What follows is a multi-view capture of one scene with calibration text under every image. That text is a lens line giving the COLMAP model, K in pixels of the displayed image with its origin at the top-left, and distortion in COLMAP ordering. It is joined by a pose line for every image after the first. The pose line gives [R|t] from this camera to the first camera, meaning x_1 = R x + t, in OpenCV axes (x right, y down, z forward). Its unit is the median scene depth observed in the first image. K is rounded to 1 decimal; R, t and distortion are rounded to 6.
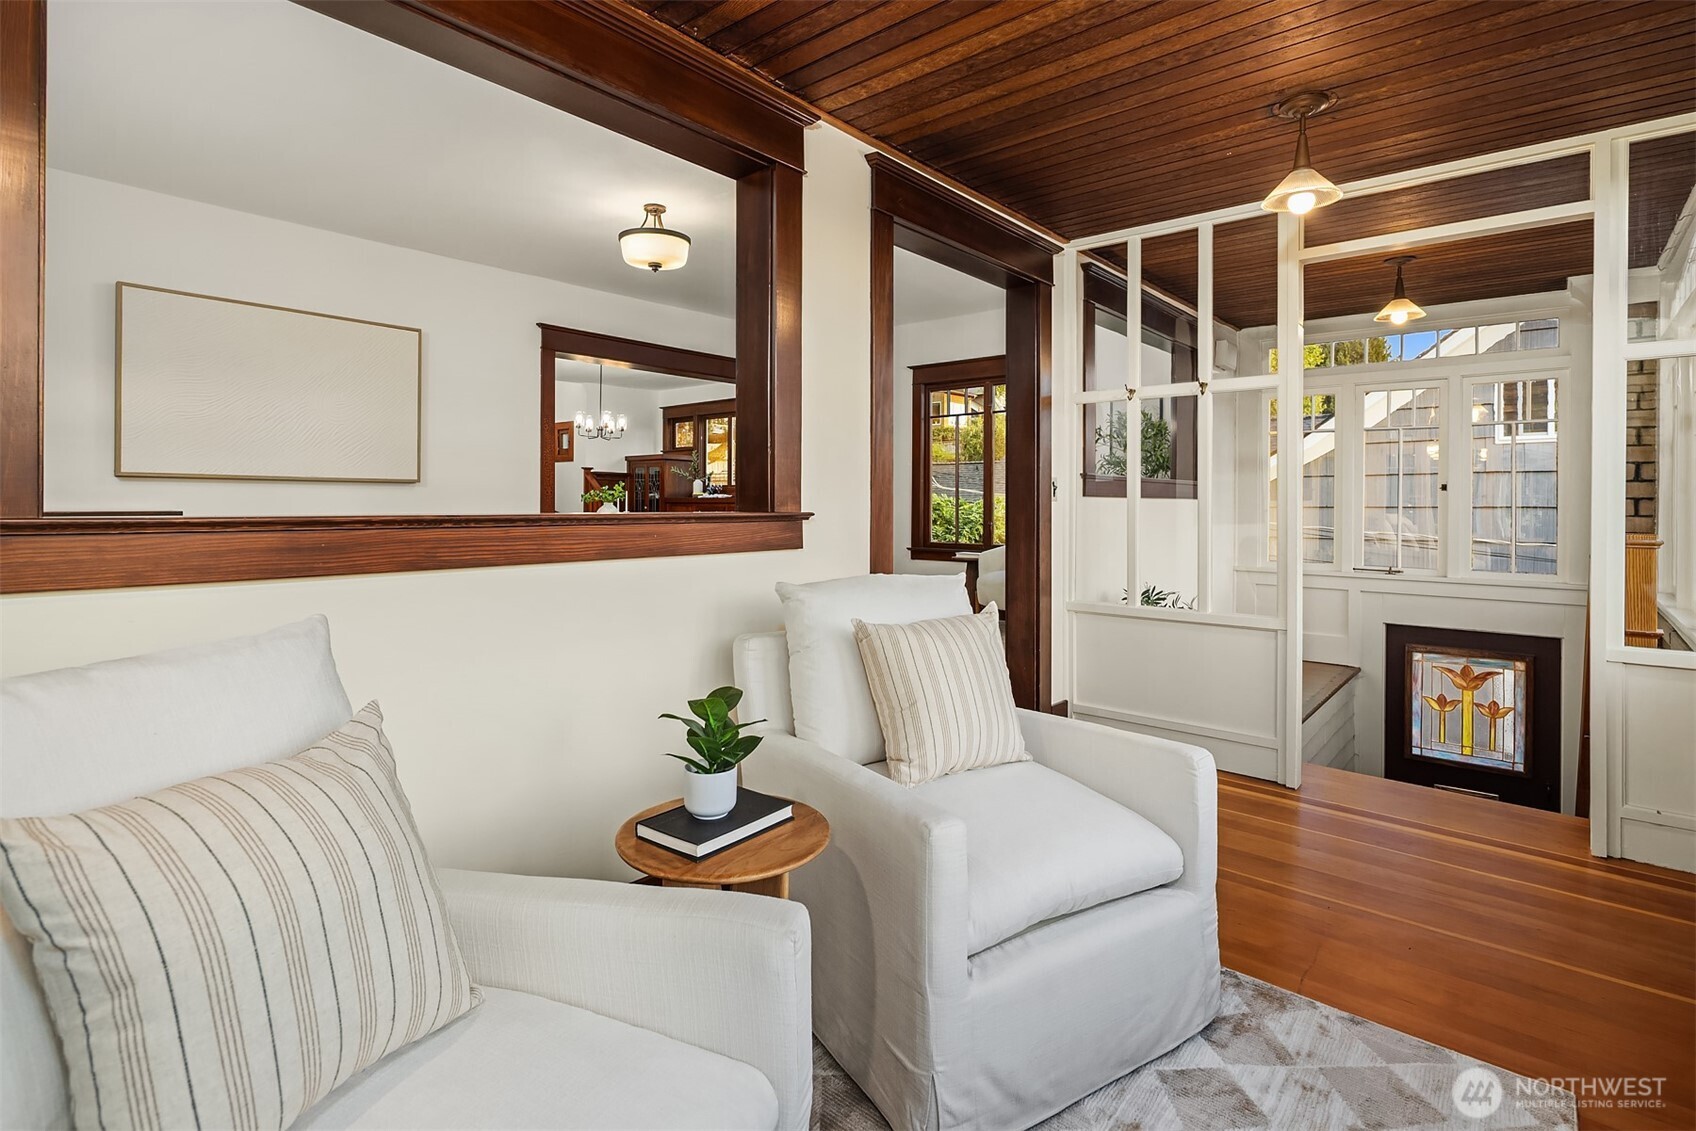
lens RADIAL K [[807.0, 0, 837.9], [0, 807.0, 500.4], [0, 0, 1]] dist [0.004210, -0.007843]
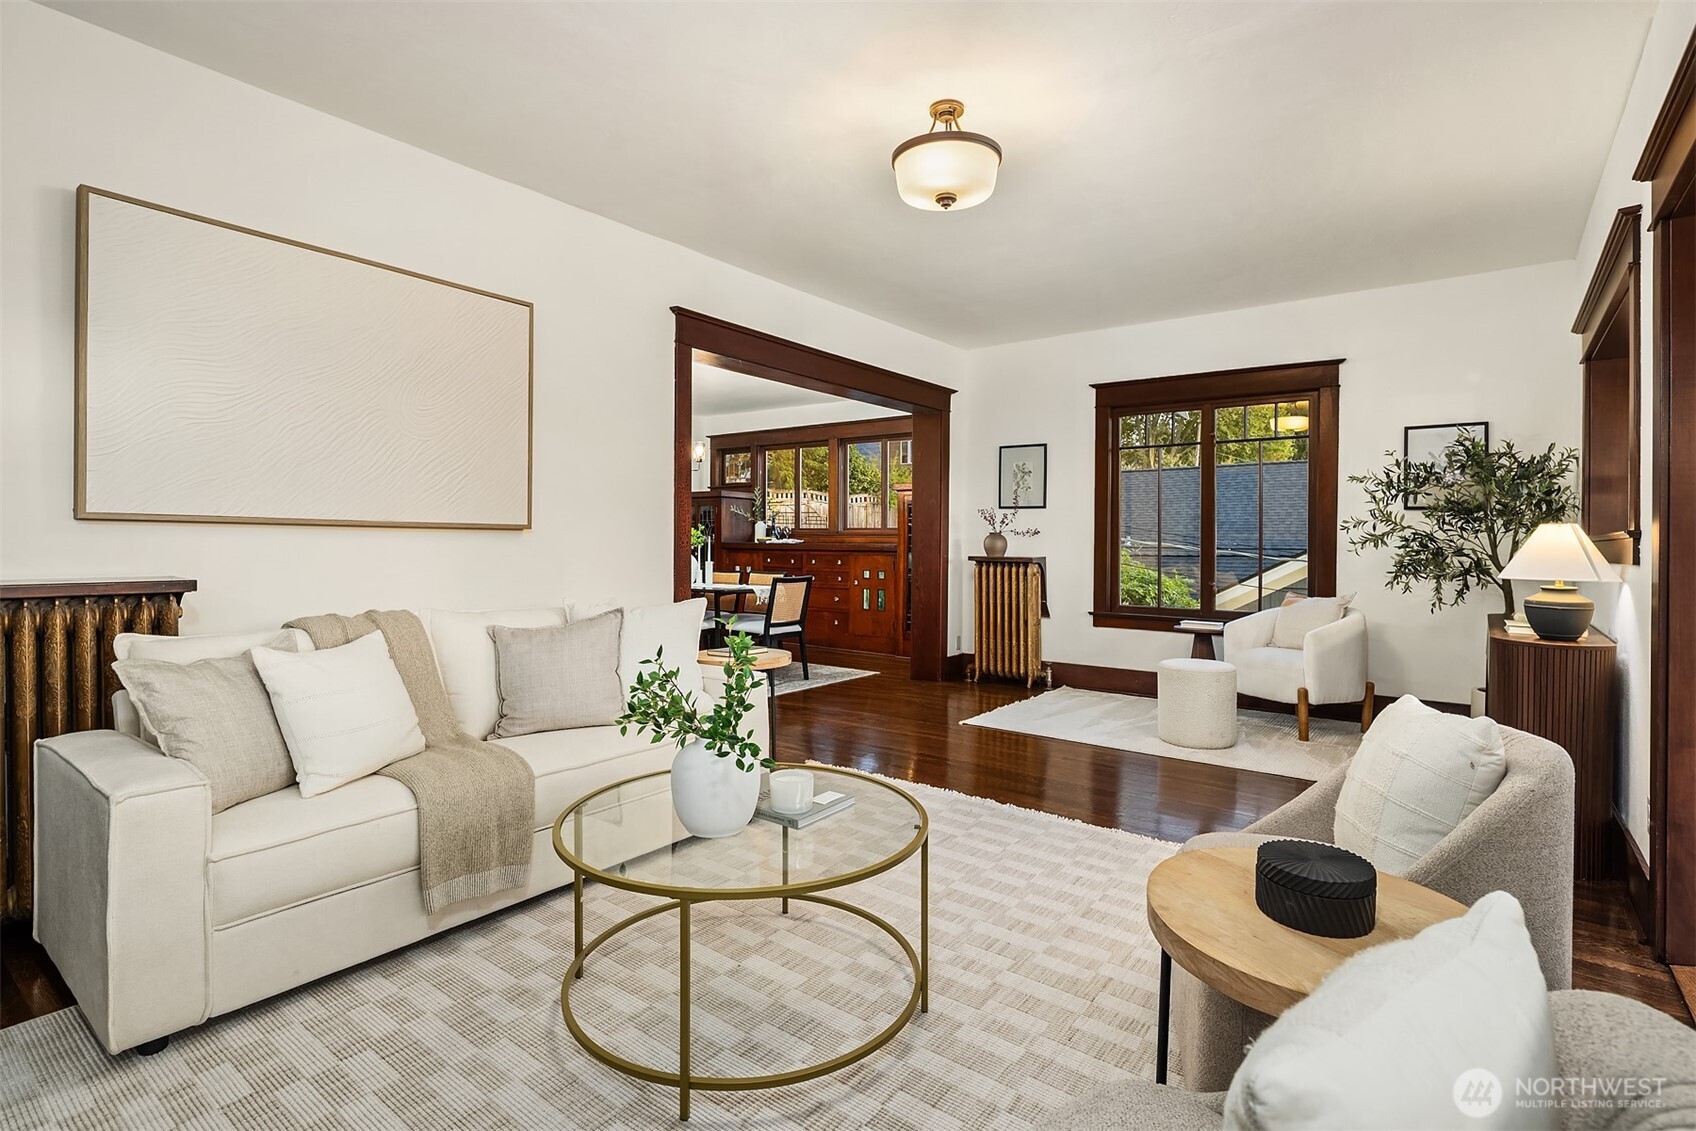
lens RADIAL K [[822.0, 0, 837.3], [0, 822.0, 545.6], [0, 0, 1]] dist [0.012855, -0.011911]
pose [[0.998821, 0.006860, 0.048068, -0.288996], [-0.007187, 0.999952, 0.006642, -0.014509], [-0.048020, -0.006980, 0.998822, 0.291368]]
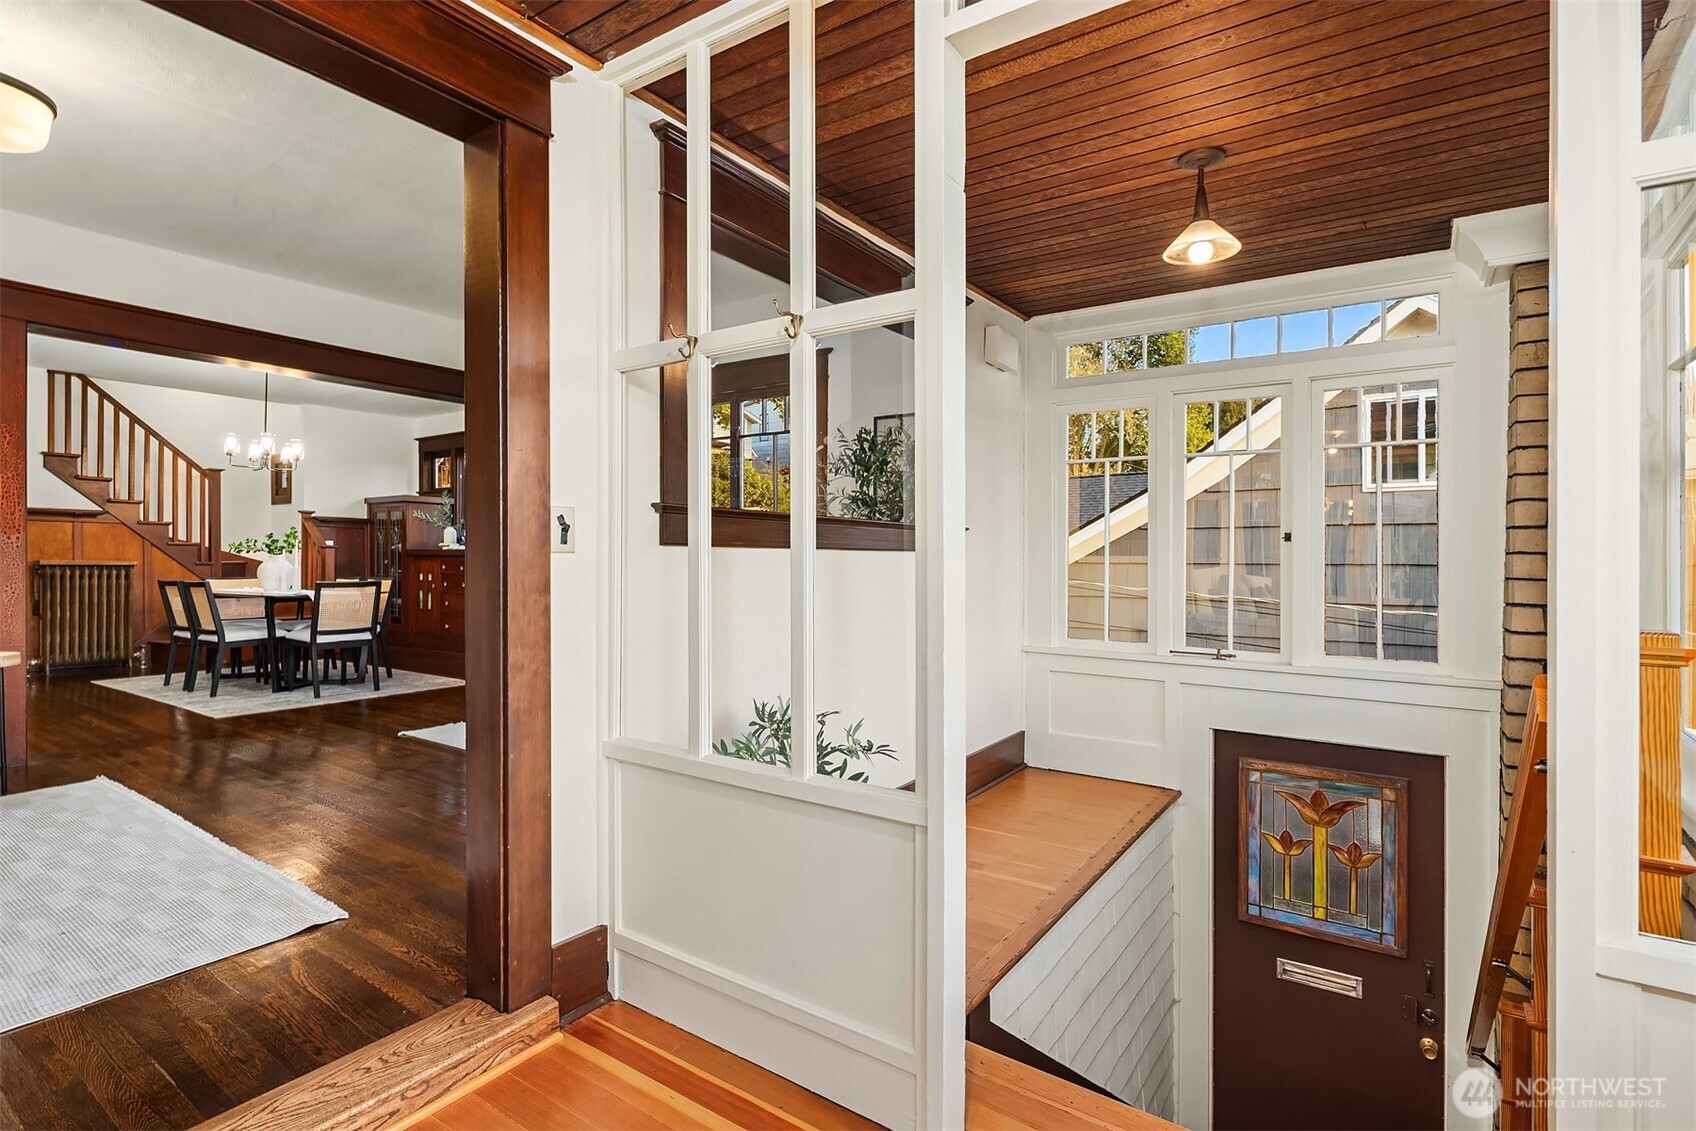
lens RADIAL K [[822.0, 0, 837.3], [0, 822.0, 545.6], [0, 0, 1]] dist [0.012855, -0.011911]
pose [[0.993987, 0.005360, 0.109363, 0.256408], [-0.004142, 0.999927, -0.011362, 0.000879], [-0.109416, 0.010841, 0.993937, 0.298500]]
